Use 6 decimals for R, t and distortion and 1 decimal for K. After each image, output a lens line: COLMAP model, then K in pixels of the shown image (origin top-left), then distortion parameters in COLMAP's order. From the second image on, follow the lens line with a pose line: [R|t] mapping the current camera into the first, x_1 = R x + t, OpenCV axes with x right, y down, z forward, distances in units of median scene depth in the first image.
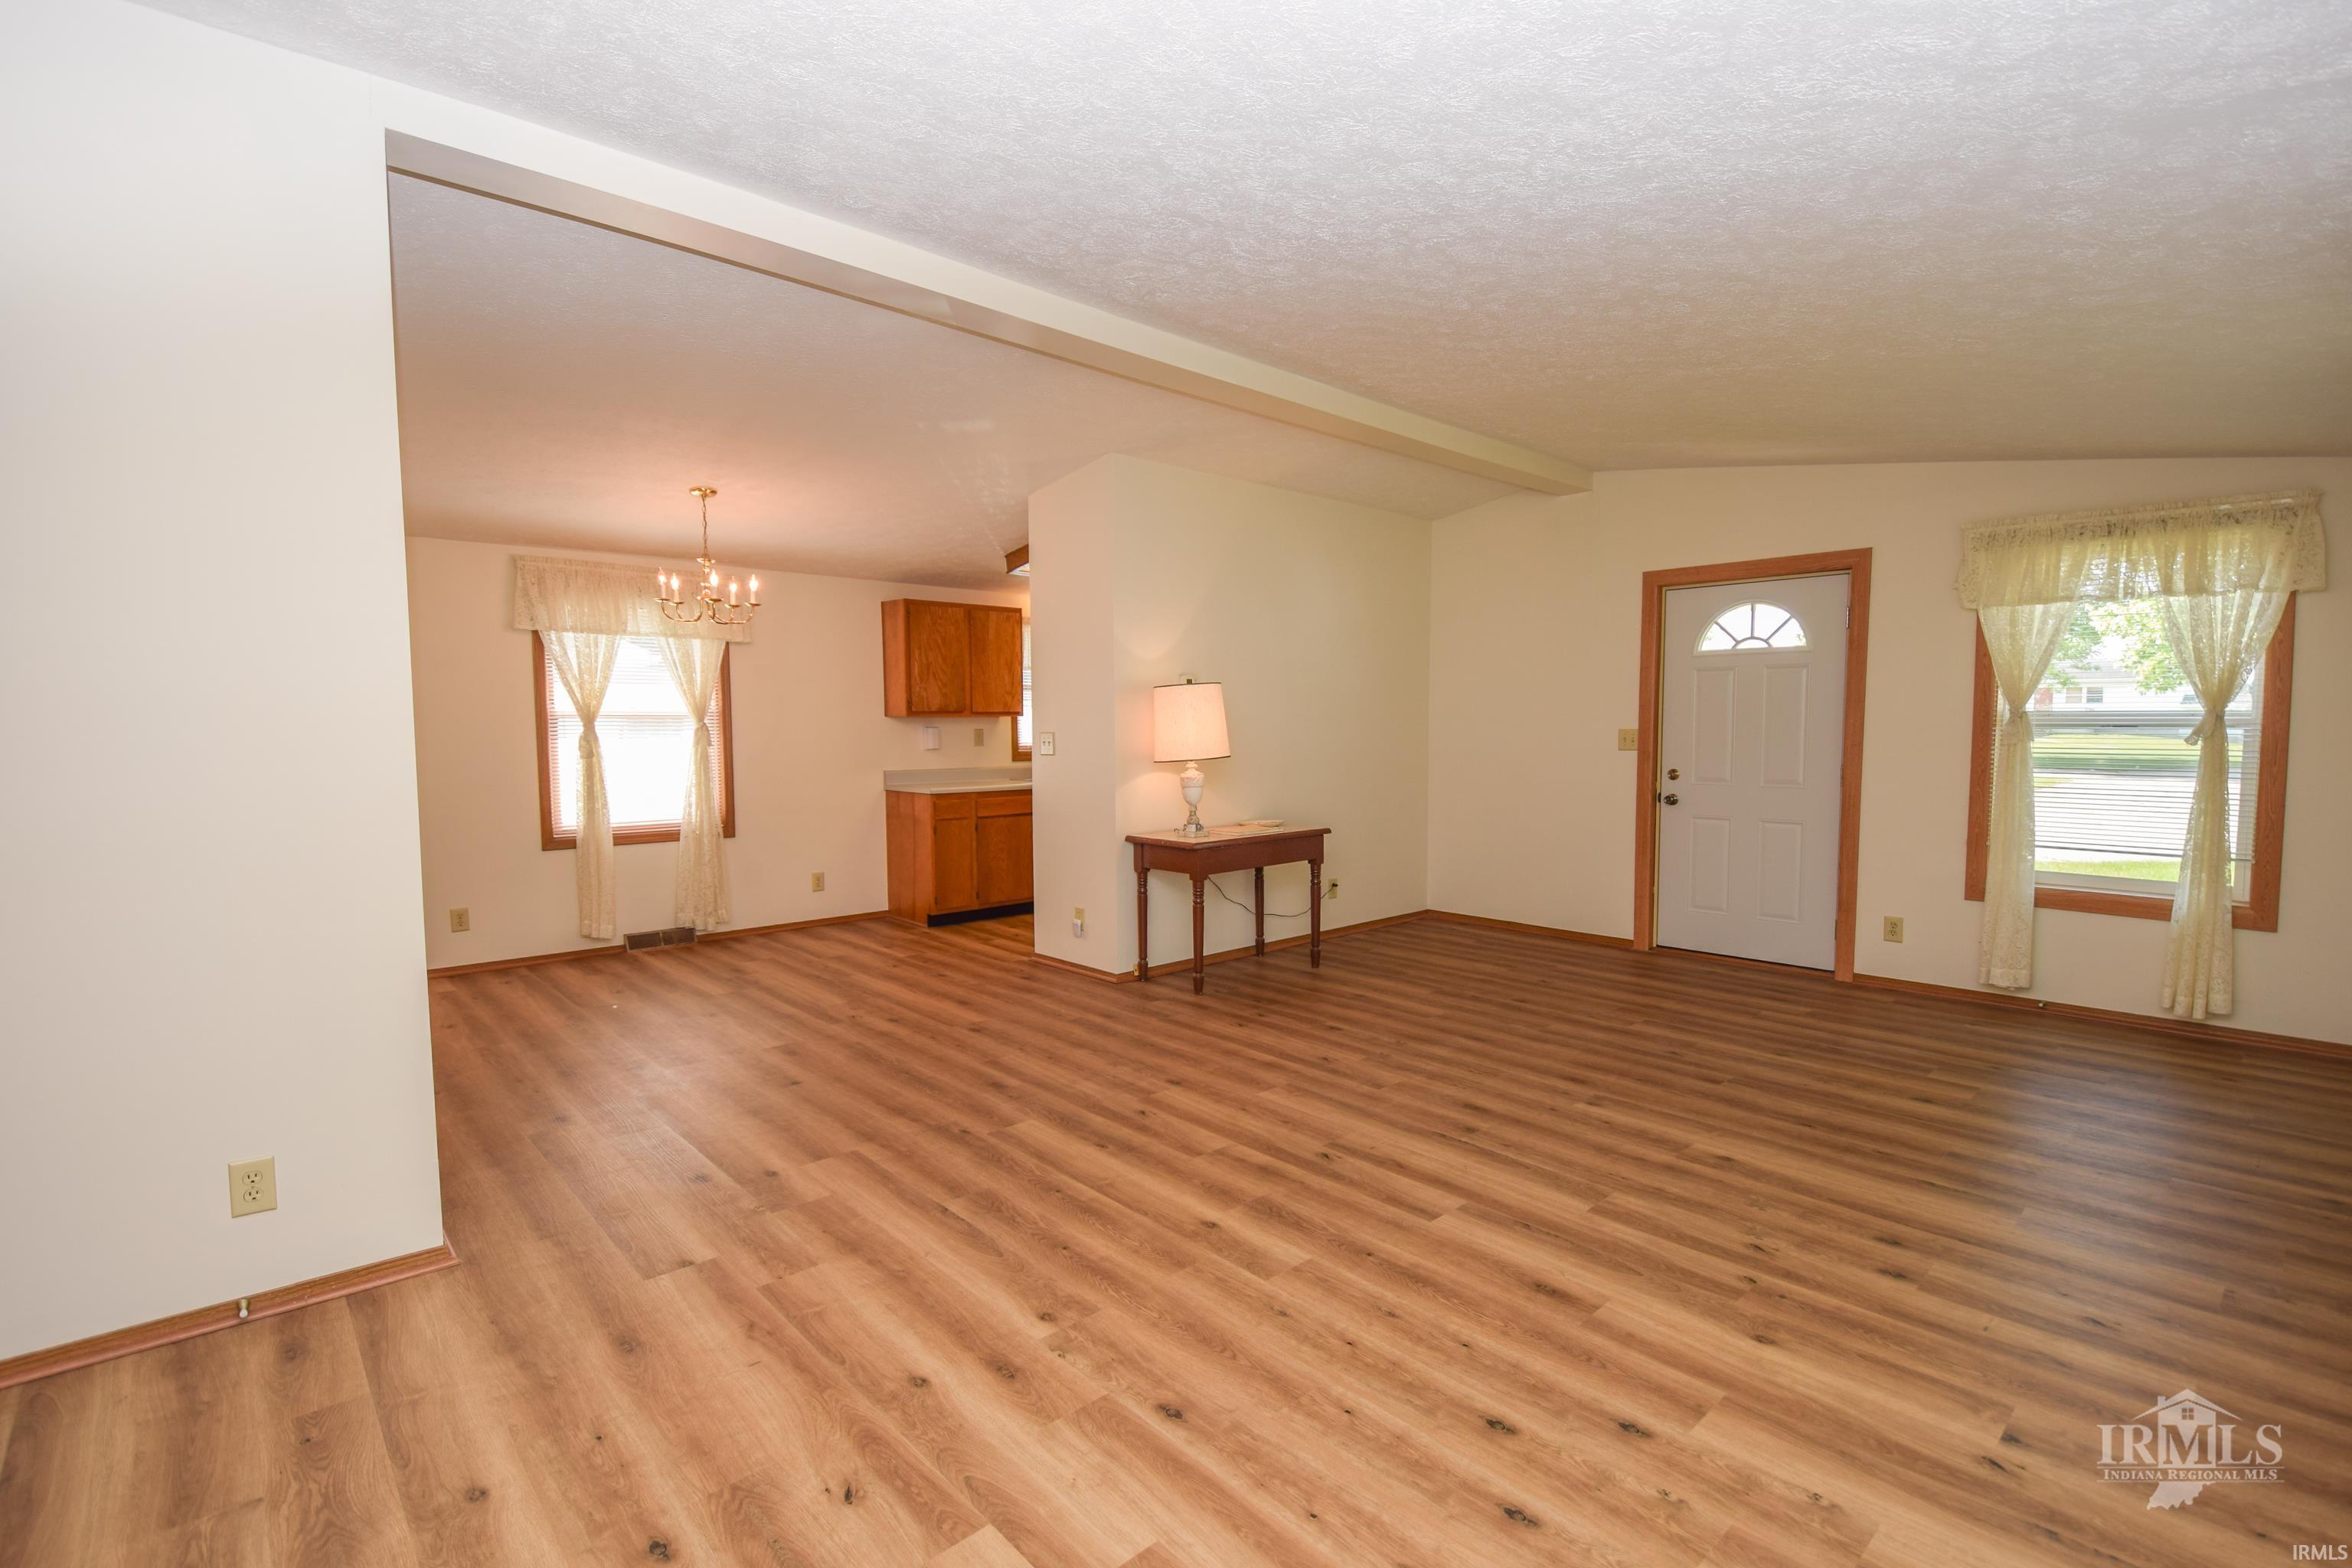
lens RADIAL K [[1058.8, 0, 1185.5], [0, 1058.8, 794.8], [0, 0, 1]] dist [0.018794, -0.022785]
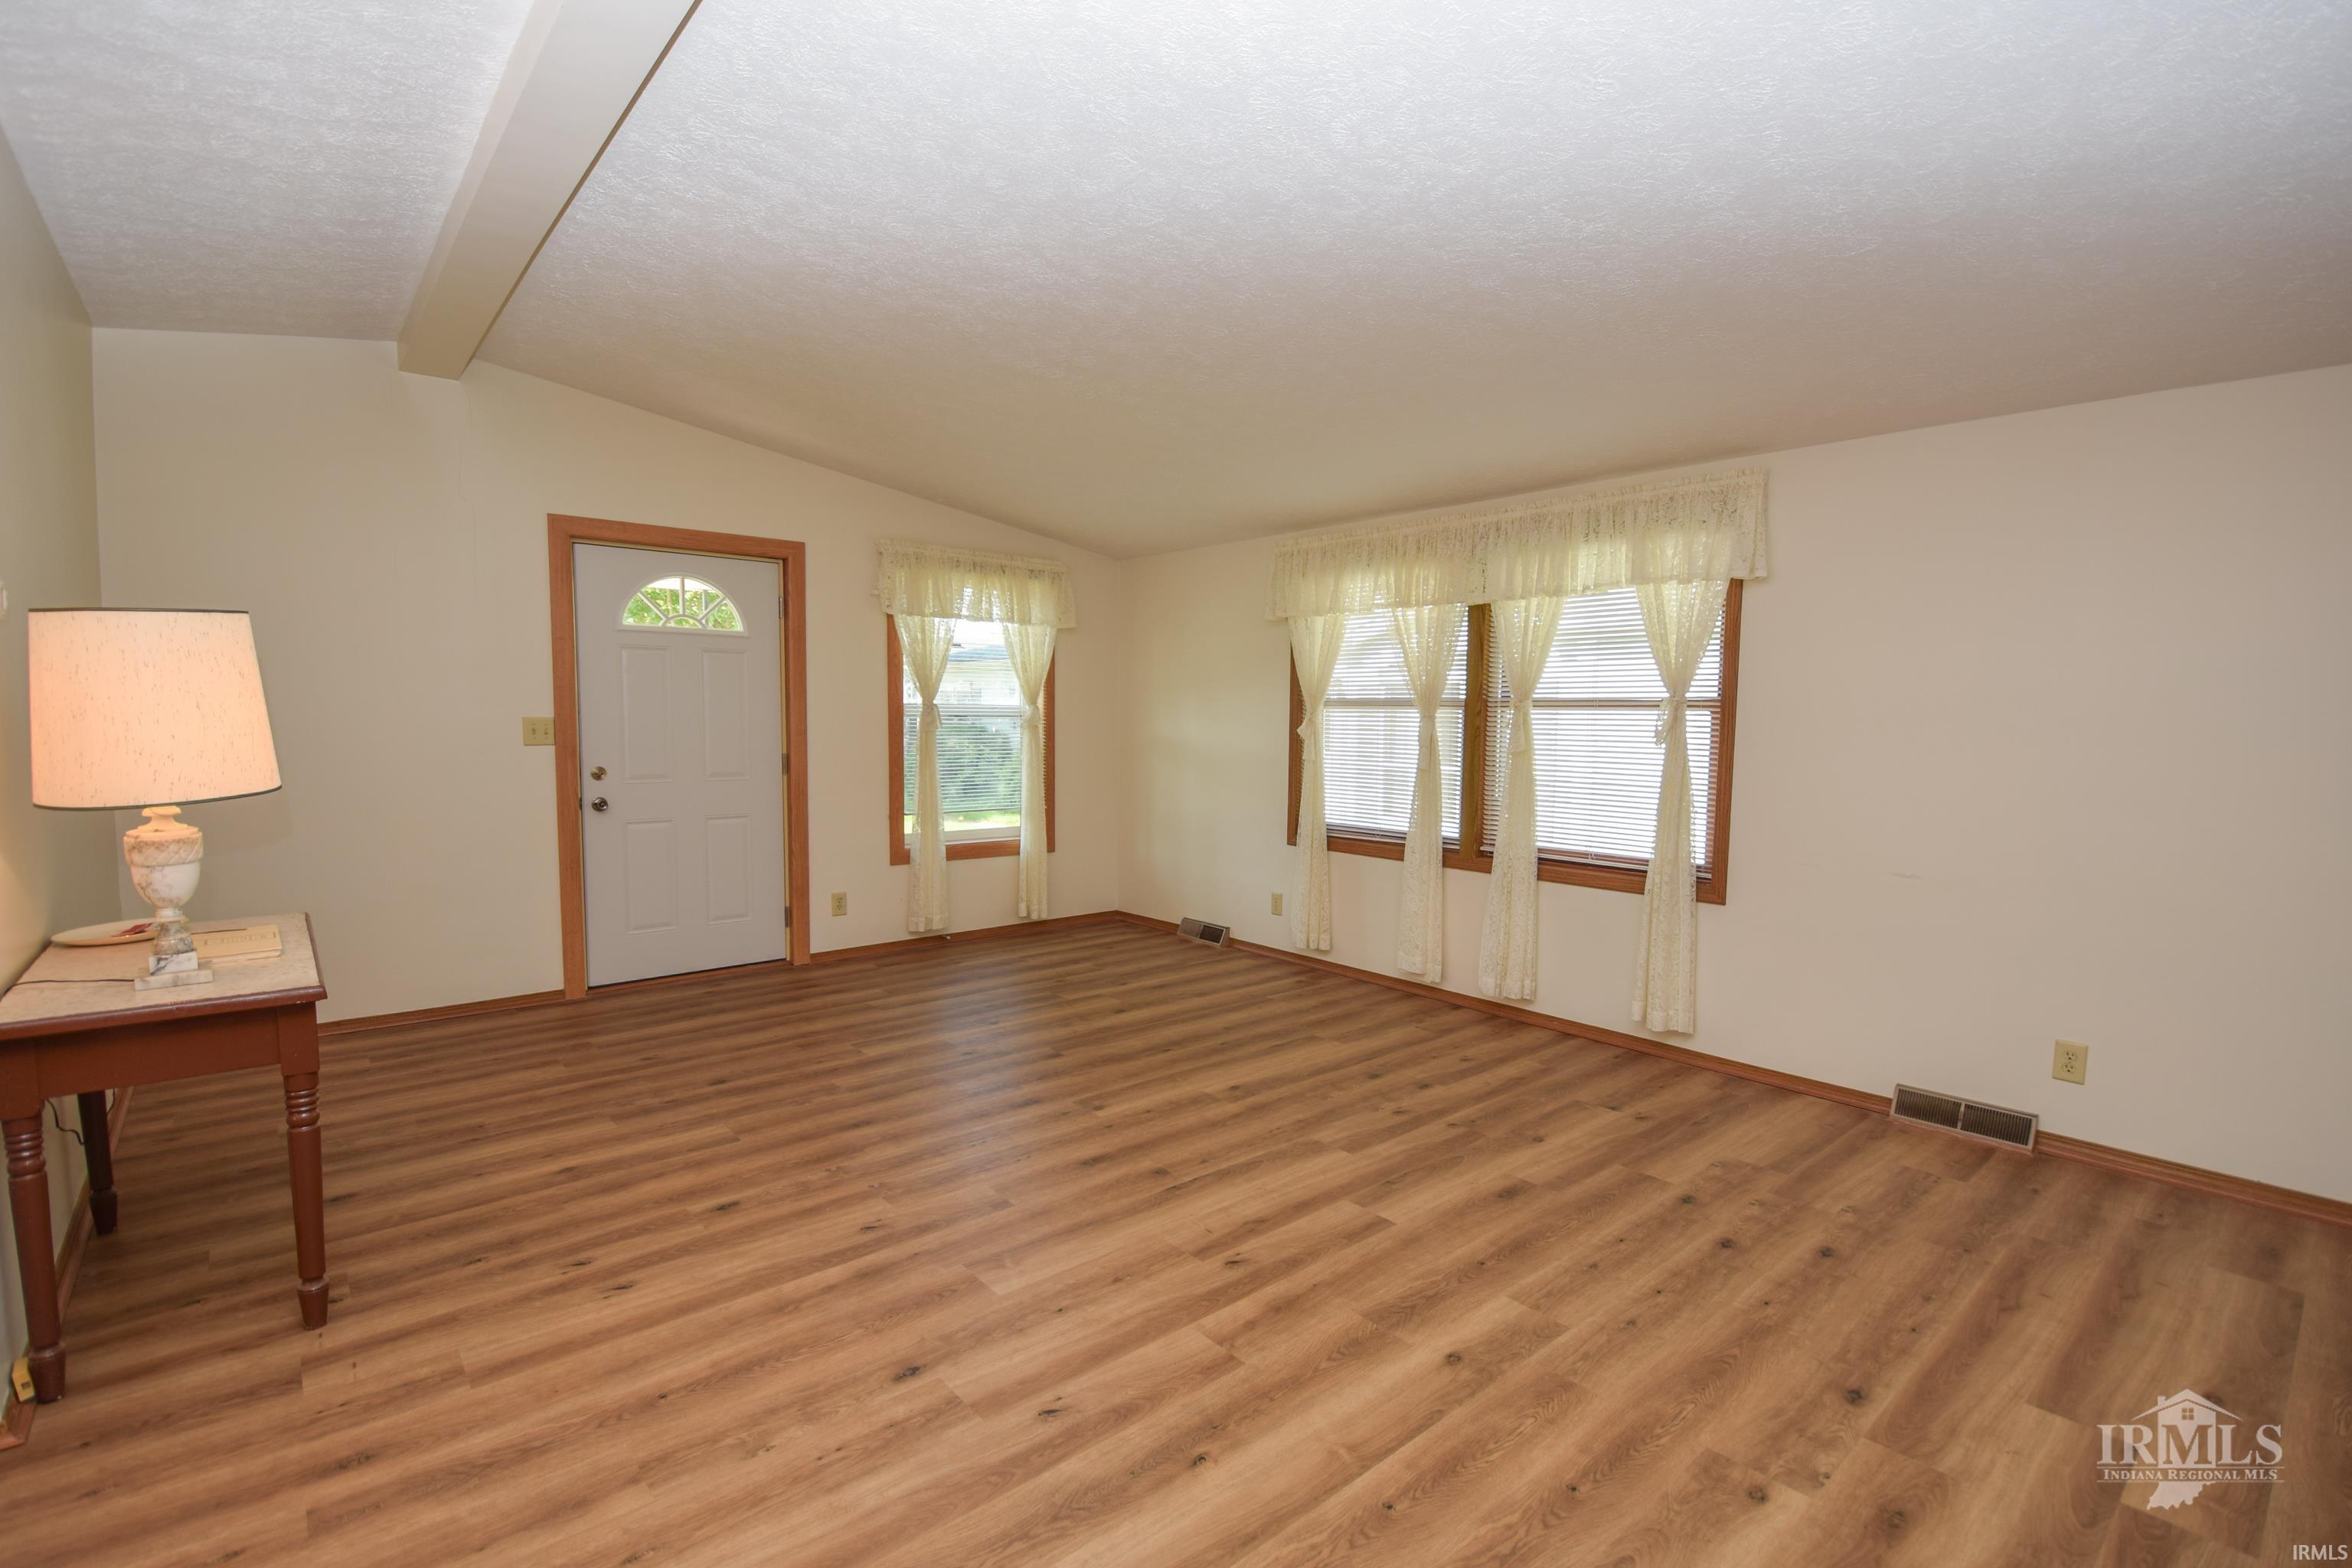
lens RADIAL K [[1058.8, 0, 1185.5], [0, 1058.8, 794.8], [0, 0, 1]] dist [0.018794, -0.022785]
pose [[0.035422, -0.074048, 0.996625, -0.511272], [0.057020, 0.995776, 0.071958, -0.054618], [-0.997744, 0.054279, 0.039494, 0.792829]]
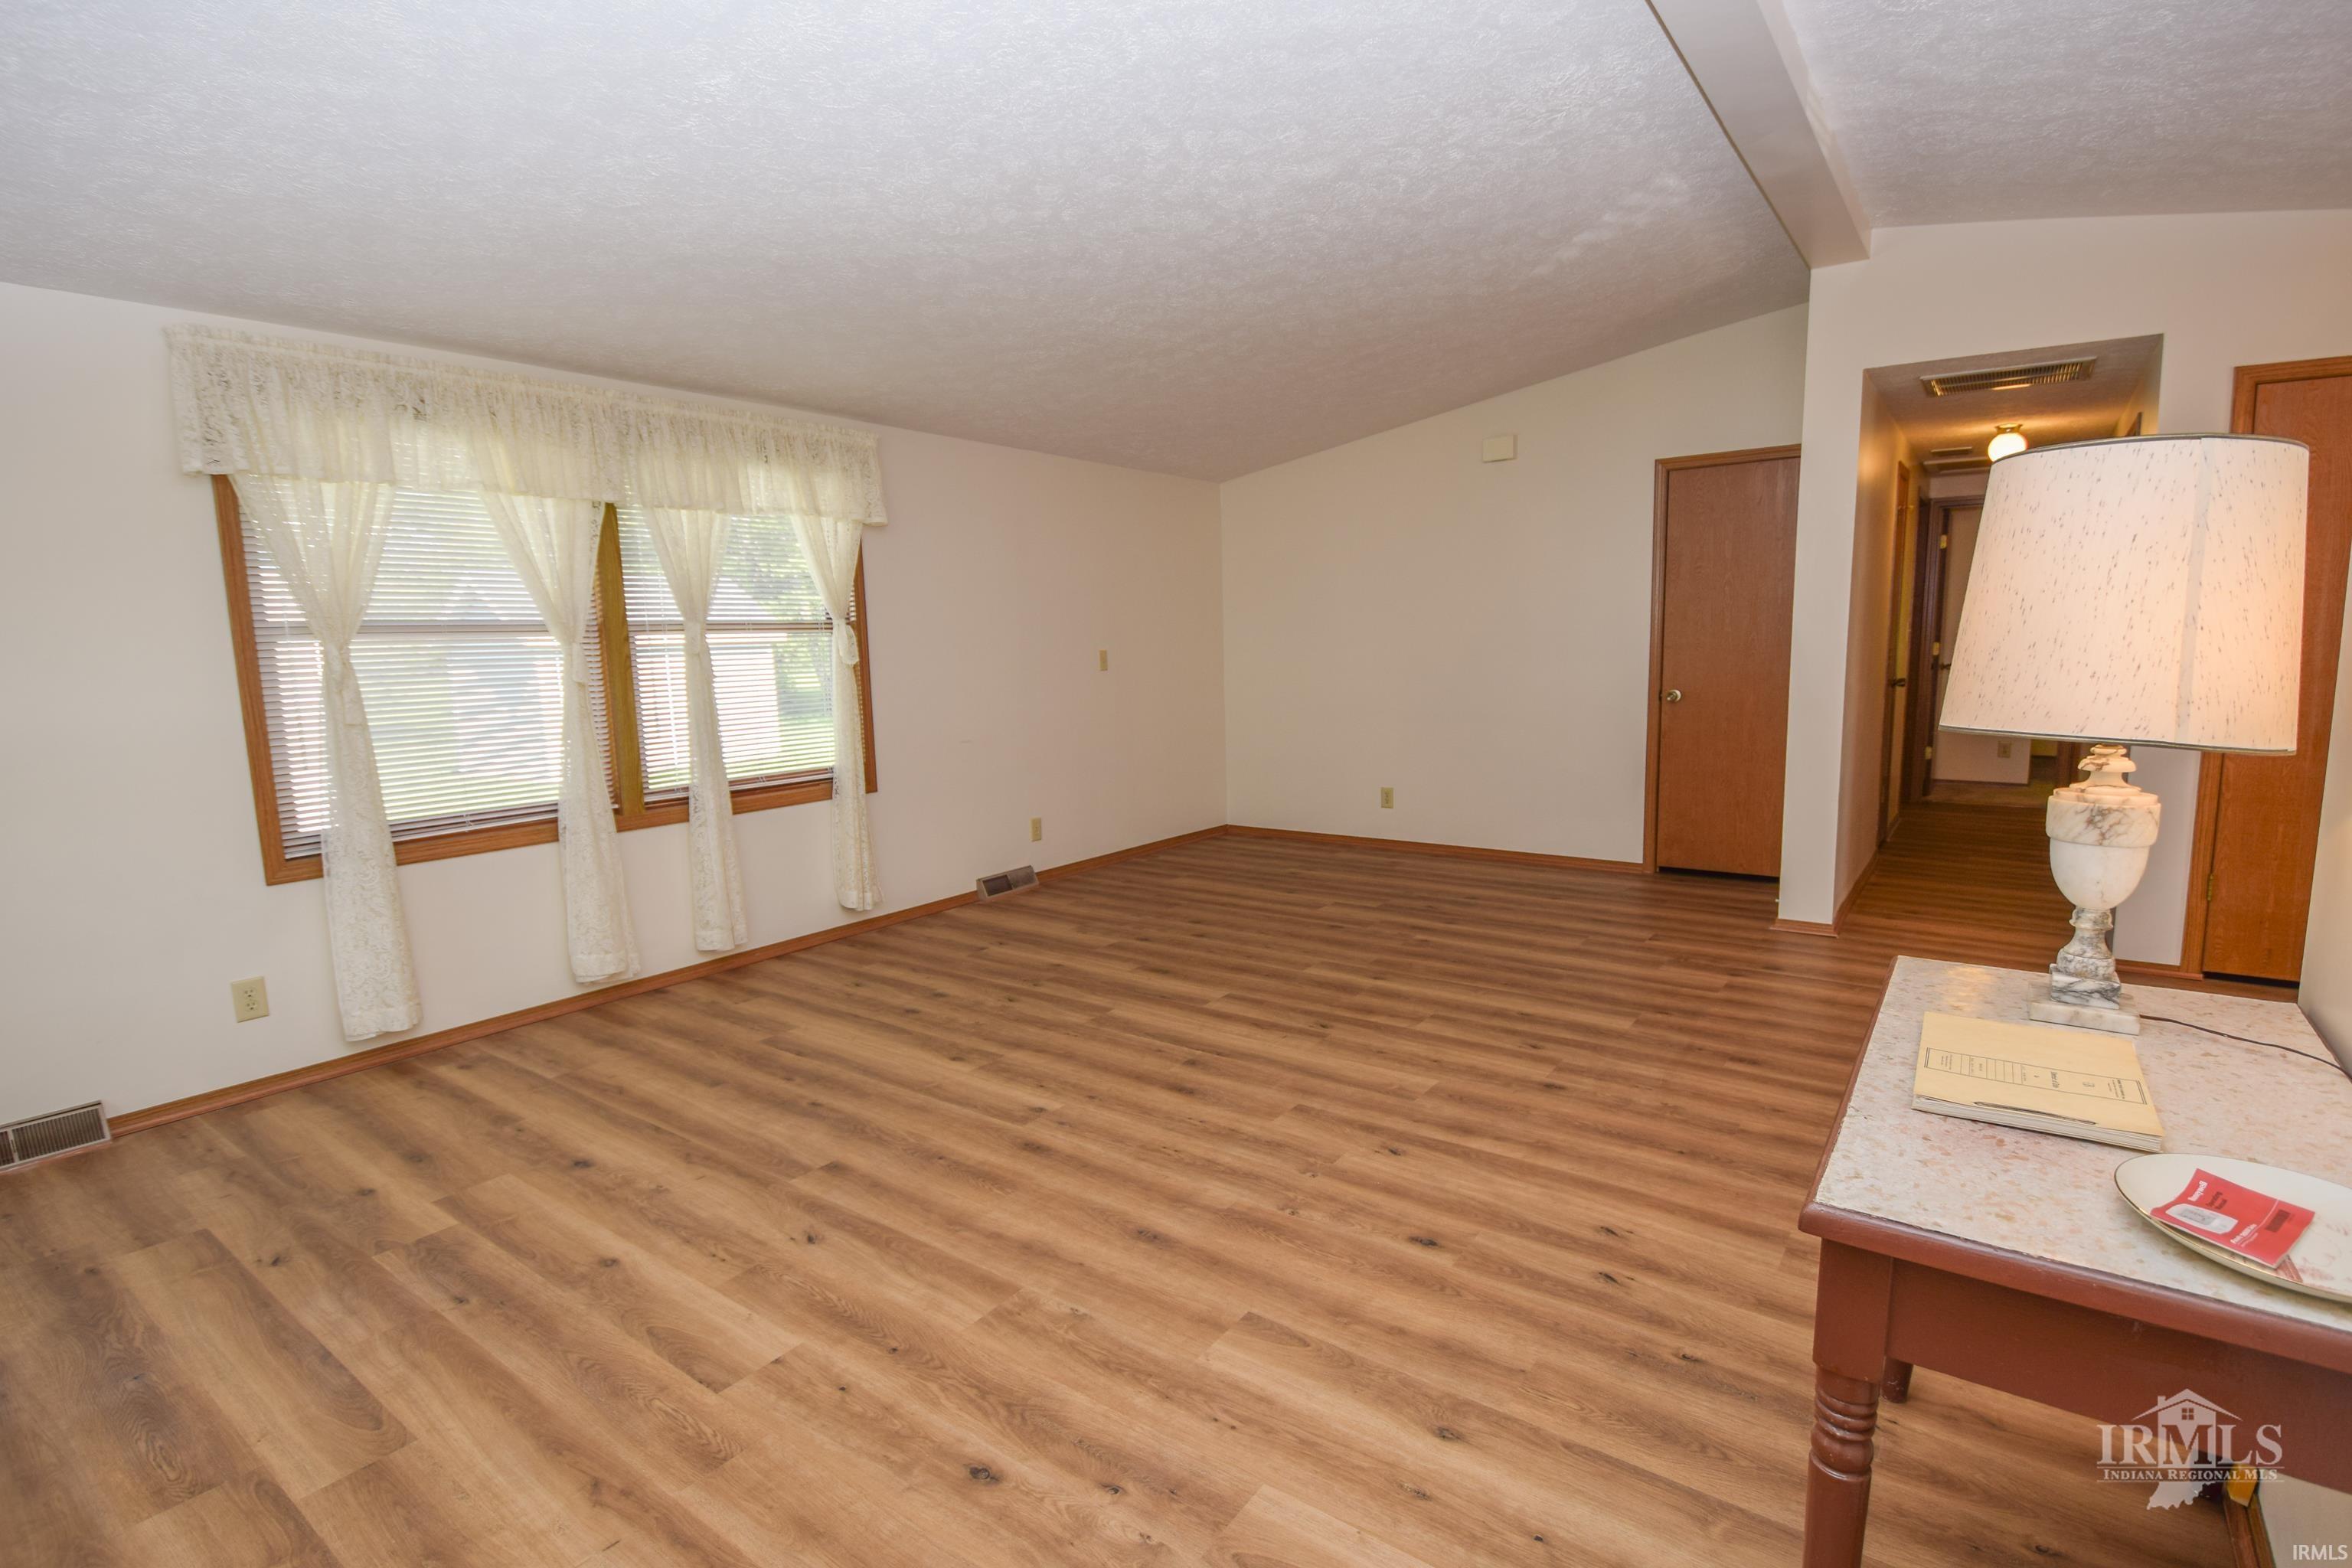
lens RADIAL K [[1140.5, 0, 1176.0], [0, 1140.5, 784.0], [0, 0, 1]] dist [0.010902, -0.000167]
pose [[-0.981552, 0.050027, -0.184536, 0.392285], [0.013168, 0.980558, 0.195786, -0.111708], [0.190742, 0.189745, -0.963127, 1.657747]]
